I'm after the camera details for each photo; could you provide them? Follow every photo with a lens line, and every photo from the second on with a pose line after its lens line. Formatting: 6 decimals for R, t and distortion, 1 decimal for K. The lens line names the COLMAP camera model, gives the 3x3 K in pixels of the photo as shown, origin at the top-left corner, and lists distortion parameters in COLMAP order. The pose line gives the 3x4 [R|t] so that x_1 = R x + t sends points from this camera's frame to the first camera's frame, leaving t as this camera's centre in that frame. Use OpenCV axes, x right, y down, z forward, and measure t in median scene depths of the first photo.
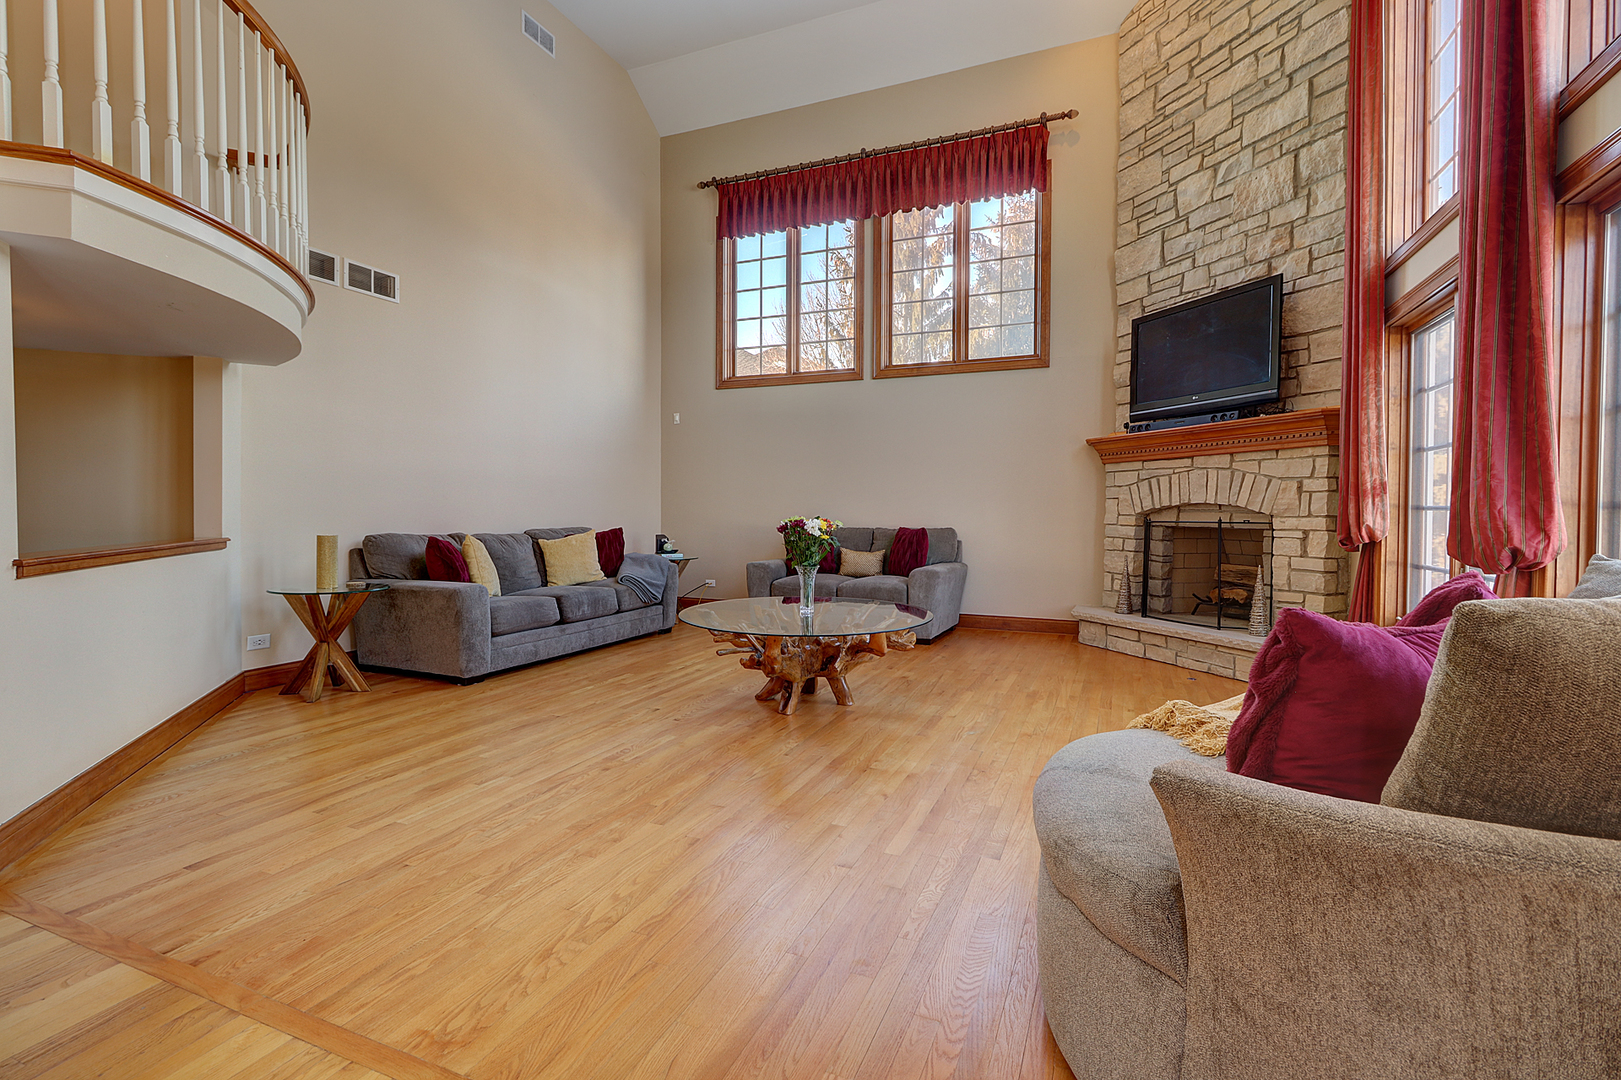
lens RADIAL K [[748.3, 0, 801.0], [0, 748.3, 530.0], [0, 0, 1]] dist [-0.005862, -0.000415]
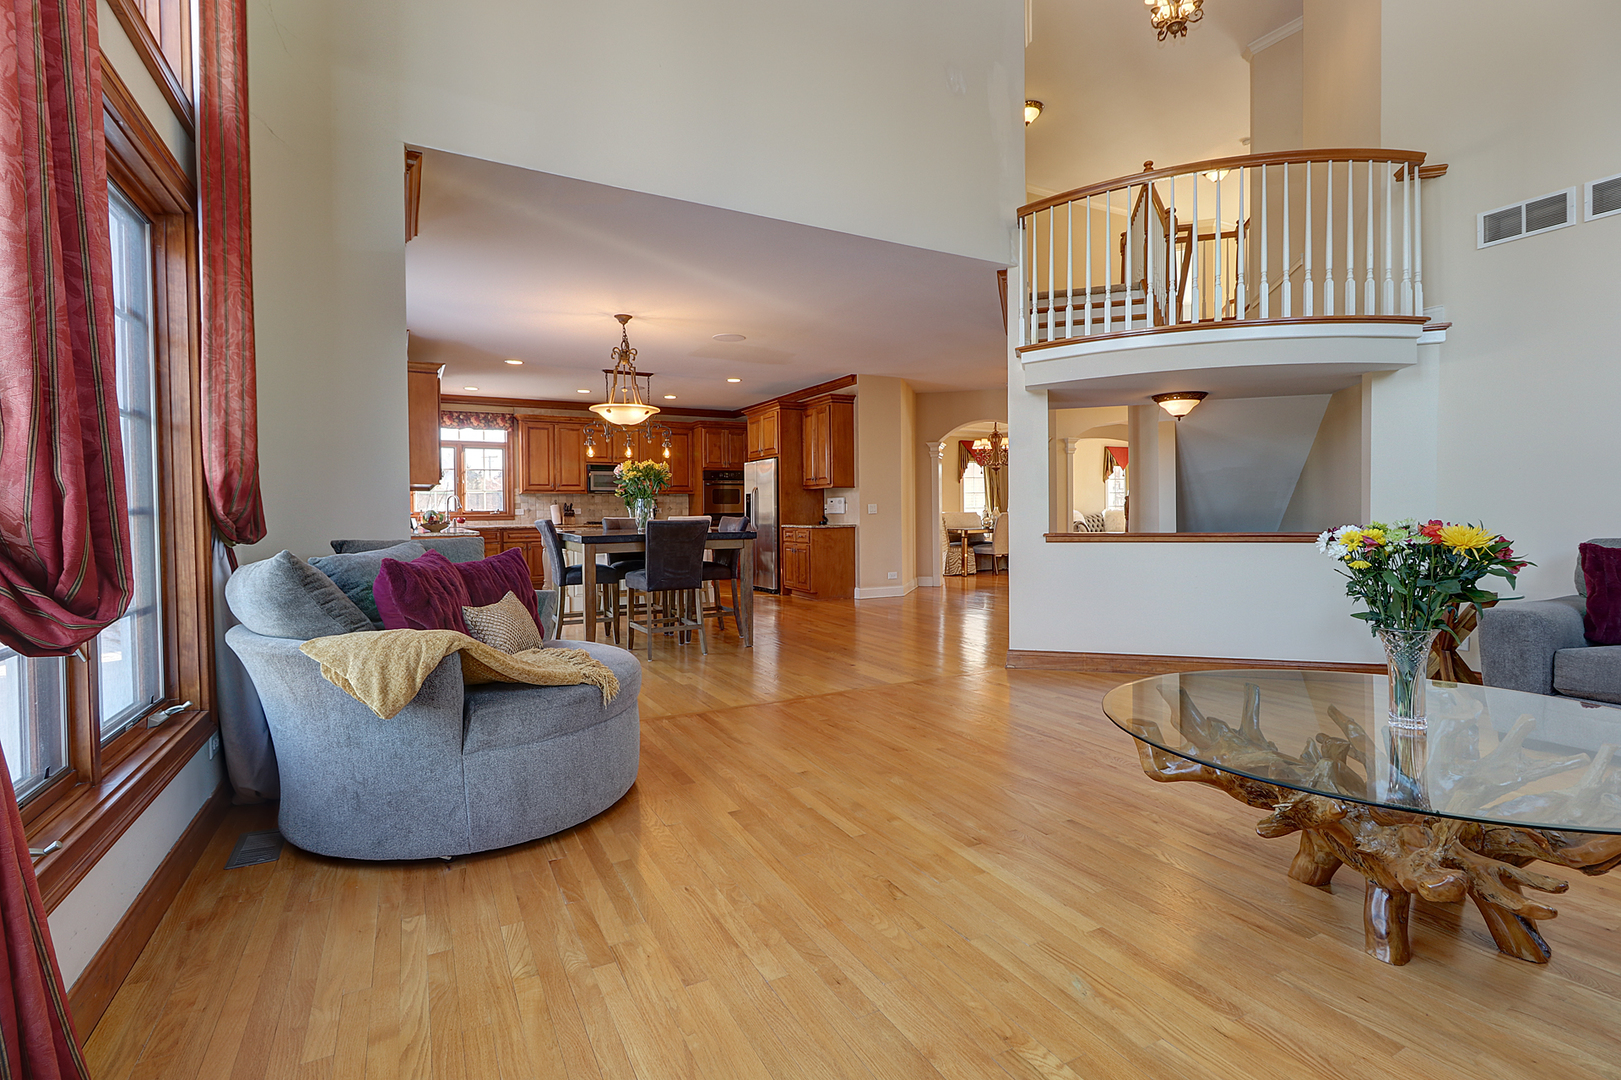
lens RADIAL K [[748.3, 0, 804.4], [0, 748.3, 527.2], [0, 0, 1]] dist [-0.005862, -0.000415]
pose [[-0.626845, 0.020161, -0.778883, 0.463192], [-0.011043, 0.999335, 0.034755, -0.019556], [0.779066, 0.030387, -0.626205, 0.769968]]
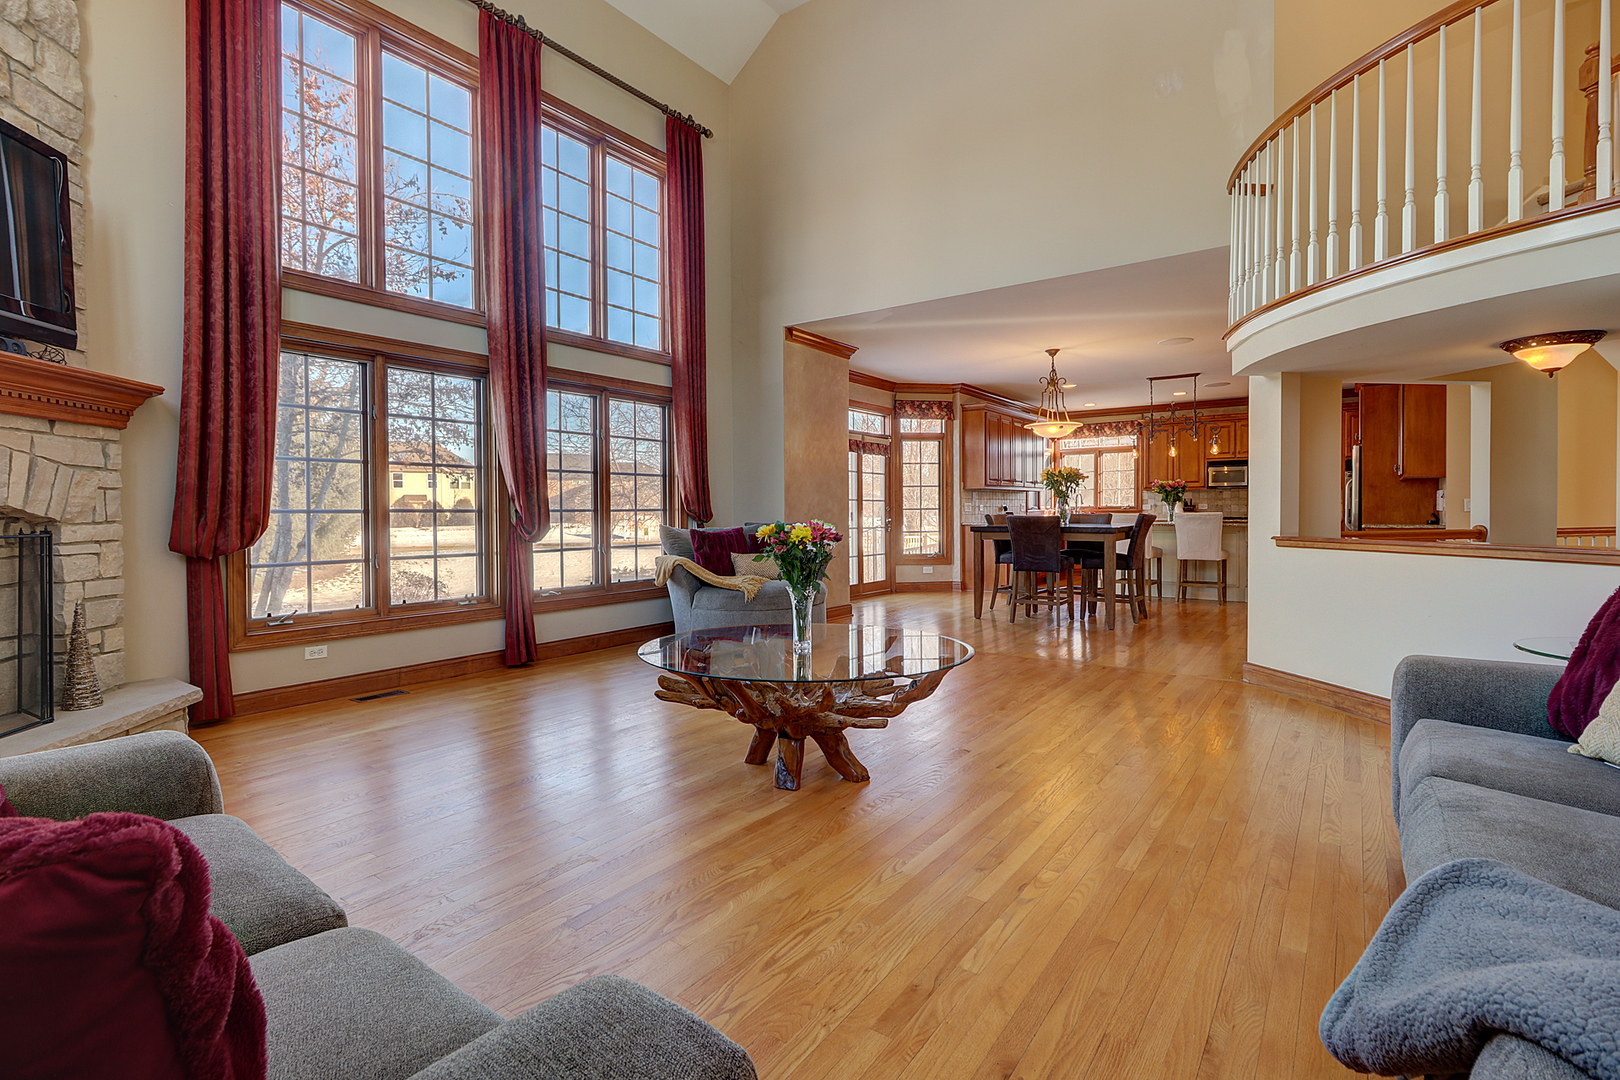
lens RADIAL K [[747.9, 0, 803.6], [0, 747.9, 529.4], [0, 0, 1]] dist [-0.005862, -0.000415]
pose [[-0.975268, -0.001873, 0.221020, -0.123508], [0.009084, 0.998780, 0.048549, -0.034321], [-0.220841, 0.049356, -0.974060, 1.332813]]
